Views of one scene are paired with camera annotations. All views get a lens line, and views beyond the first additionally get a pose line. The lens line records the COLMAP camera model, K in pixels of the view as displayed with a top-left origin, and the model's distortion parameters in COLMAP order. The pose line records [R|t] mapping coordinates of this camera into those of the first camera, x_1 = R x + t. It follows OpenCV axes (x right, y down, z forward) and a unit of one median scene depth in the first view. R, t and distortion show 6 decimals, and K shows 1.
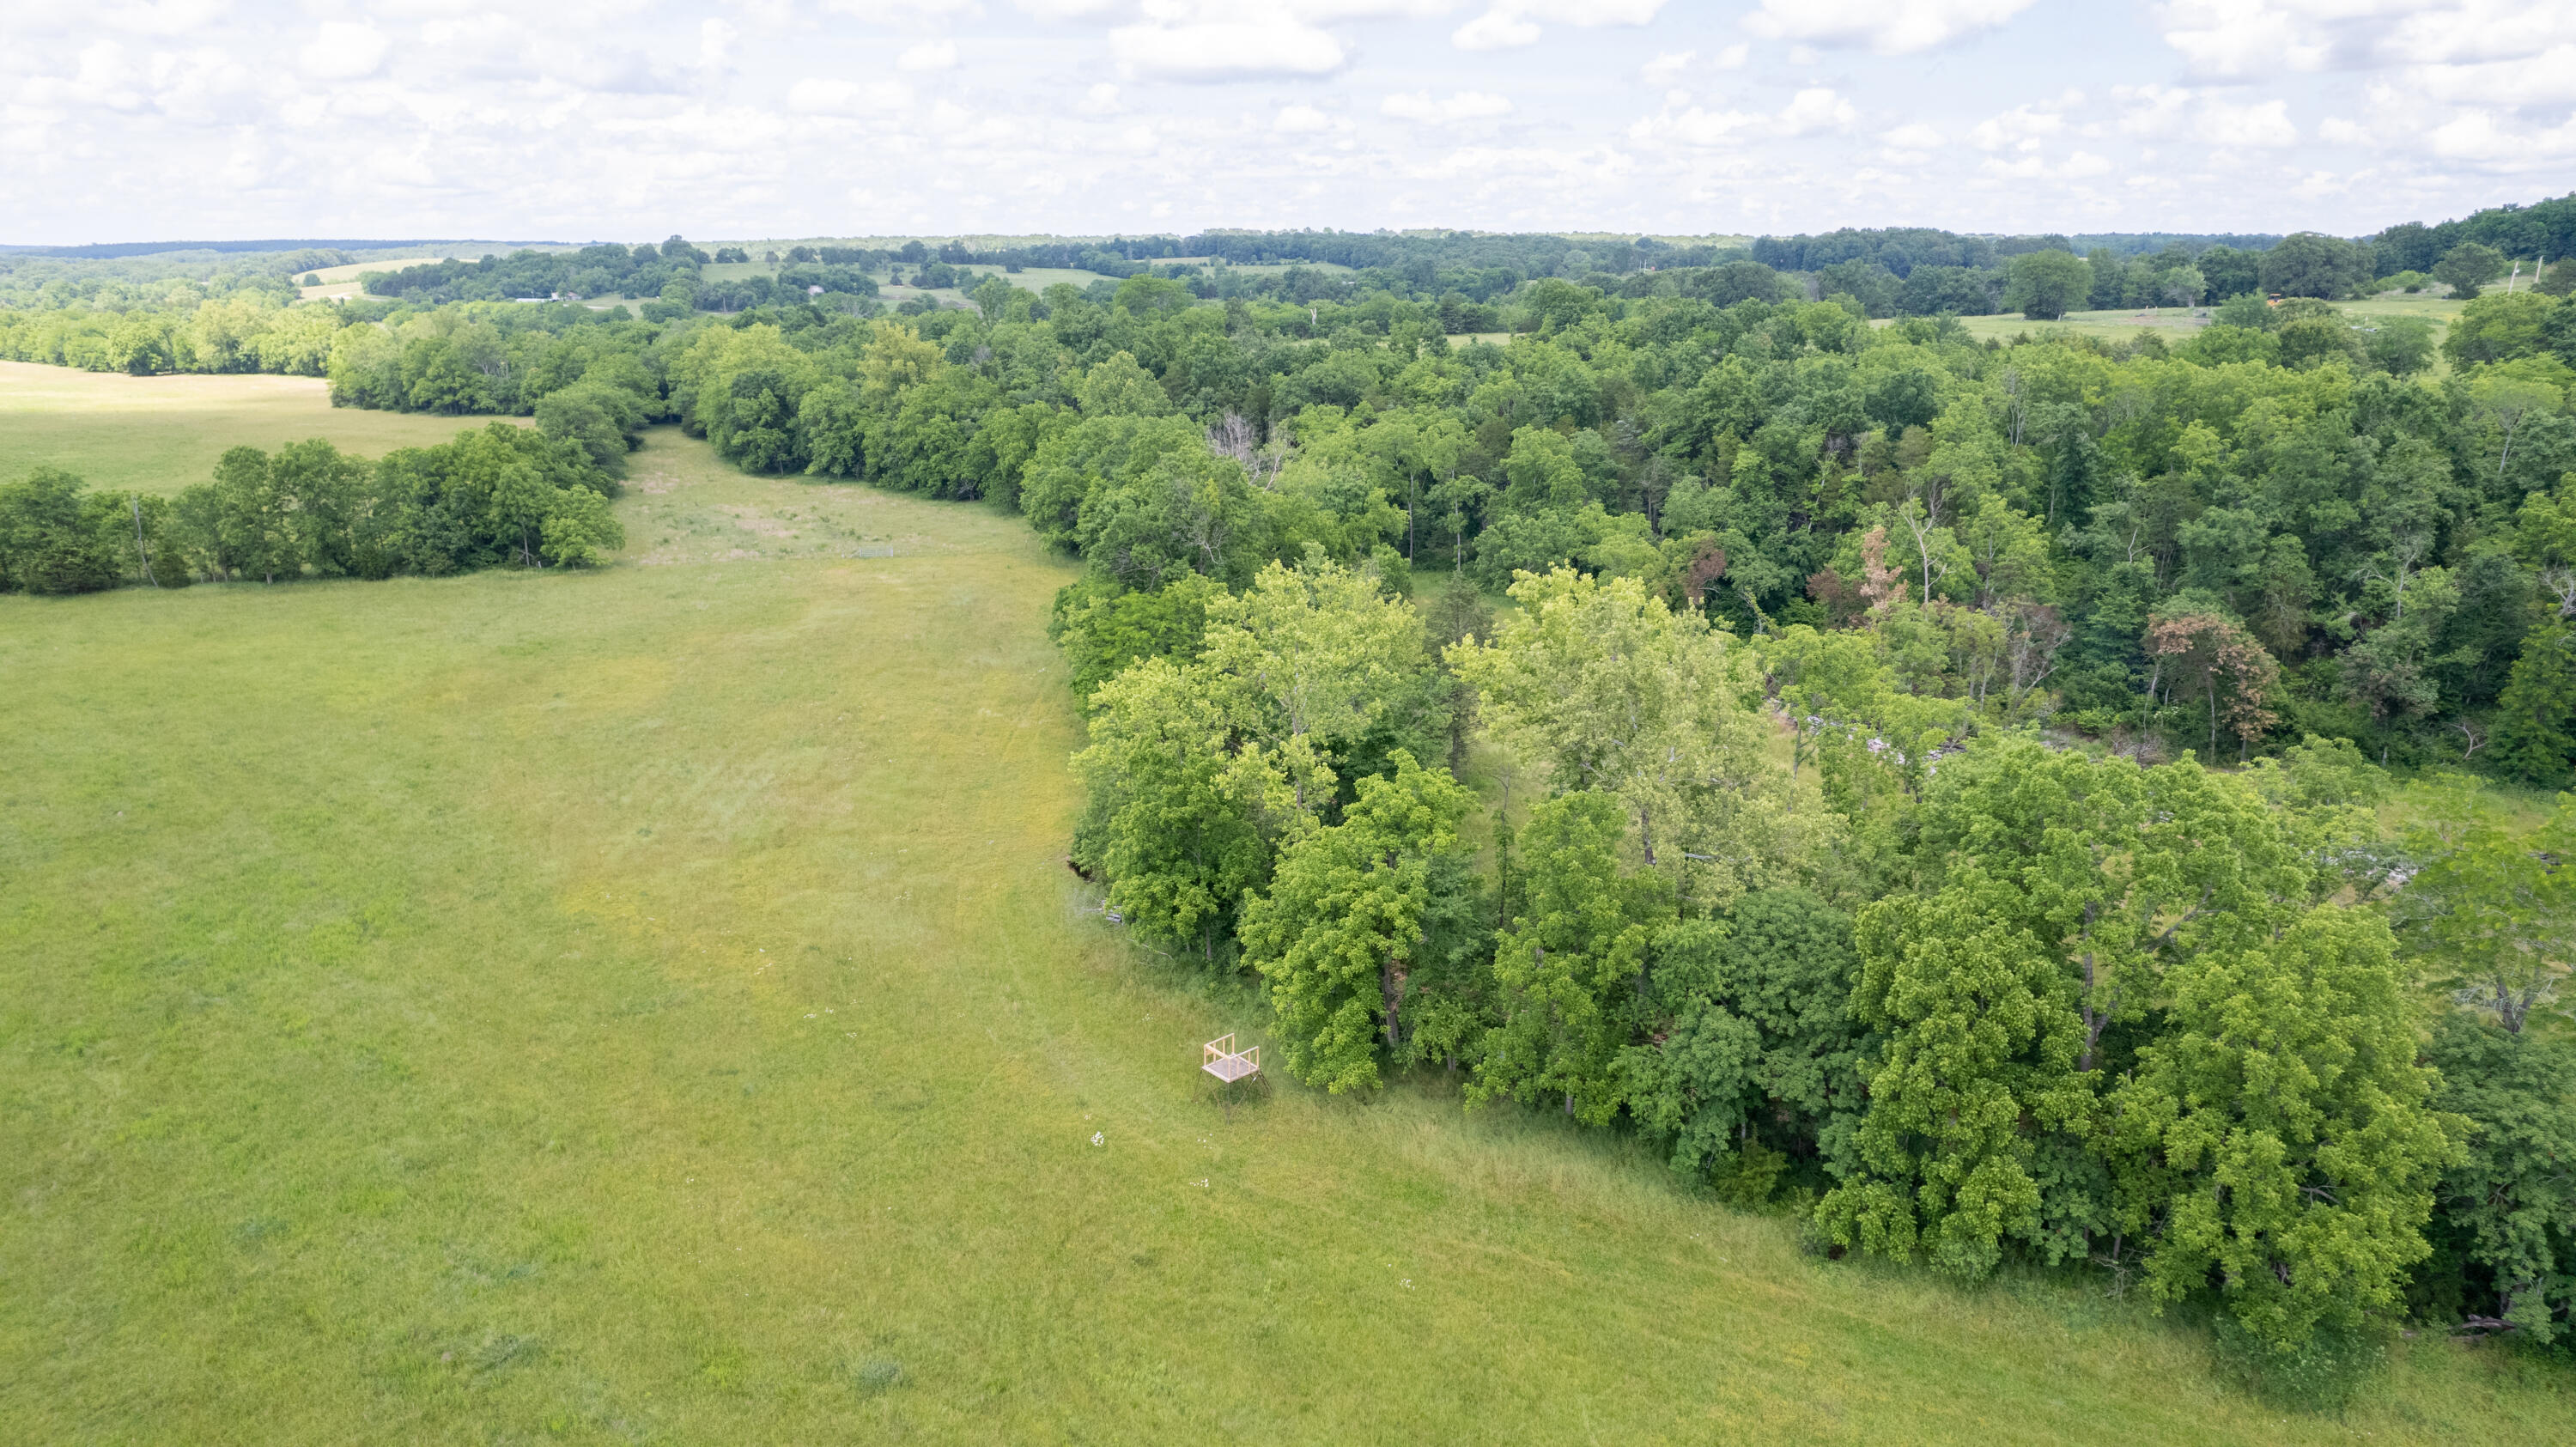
lens RADIAL K [[1676.5, 0, 1300.7], [0, 1676.5, 713.1], [0, 0, 1]] dist [-0.096895, 0.104298]
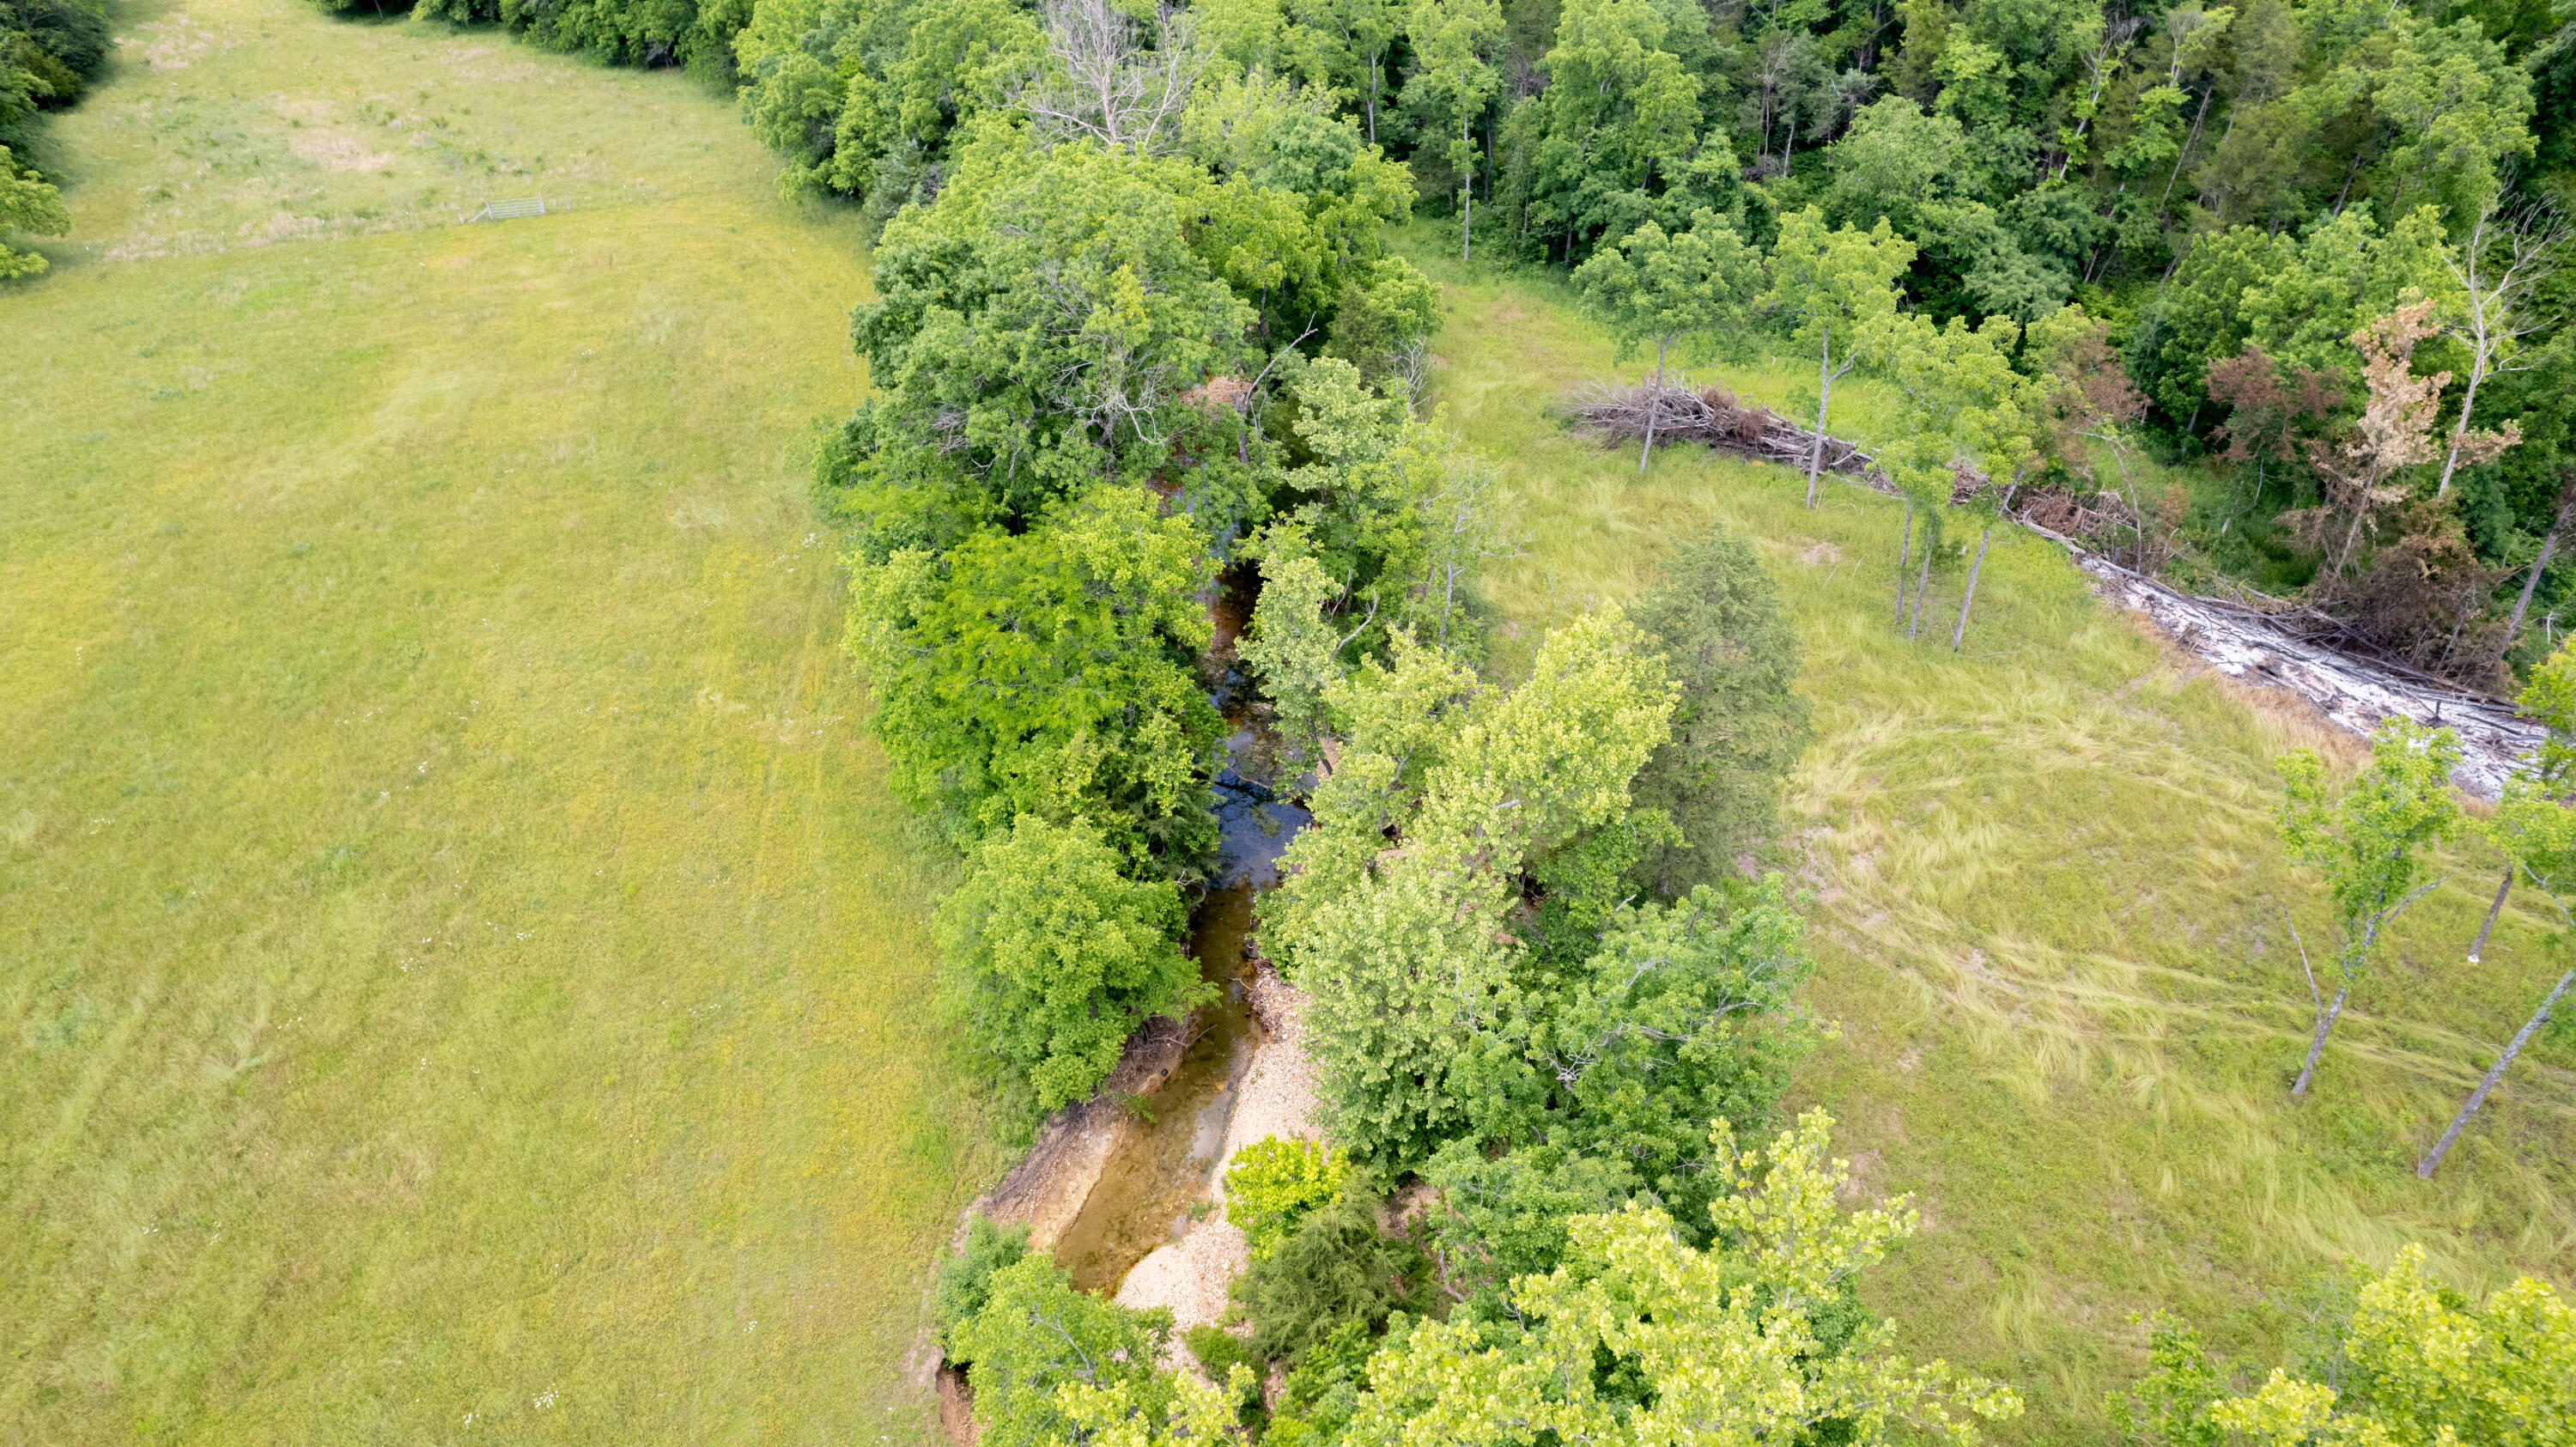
lens RADIAL K [[1676.5, 0, 1300.7], [0, 1676.5, 713.1], [0, 0, 1]] dist [-0.096895, 0.104298]
pose [[0.991820, -0.077360, 0.101528, -0.042366], [0.040871, 0.946008, 0.321557, -0.113919], [-0.120922, -0.314777, 0.941431, 0.352957]]
